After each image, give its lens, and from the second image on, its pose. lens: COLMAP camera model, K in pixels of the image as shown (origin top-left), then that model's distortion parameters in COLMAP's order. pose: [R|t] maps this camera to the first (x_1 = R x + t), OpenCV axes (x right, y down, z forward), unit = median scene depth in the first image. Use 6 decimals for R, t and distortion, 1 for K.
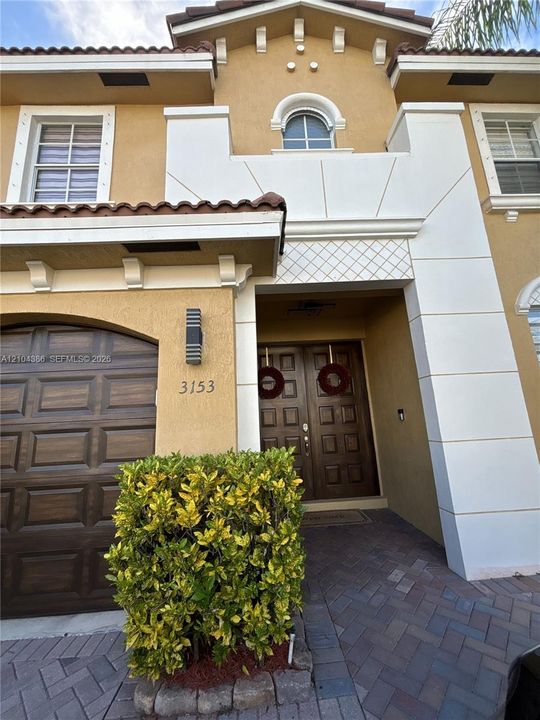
lens RADIAL K [[285.8, 0, 270.0], [0, 285.8, 360.8], [0, 0, 1]] dist [0.001503, -0.000129]
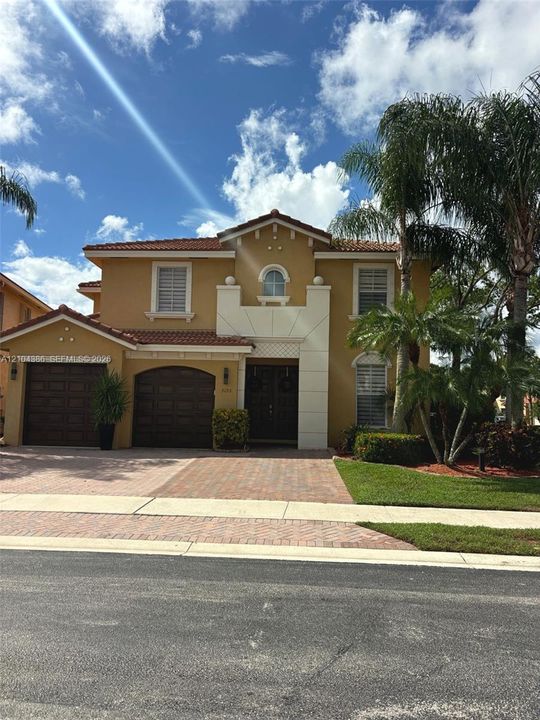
lens RADIAL K [[559.6, 0, 266.4], [0, 559.6, 364.0], [0, 0, 1]] dist [0.036606, -0.004706]
pose [[0.993501, 0.068069, -0.091232, 0.673649], [-0.055439, 0.989368, 0.134456, -0.952999], [0.099414, -0.128524, 0.986711, -4.570746]]
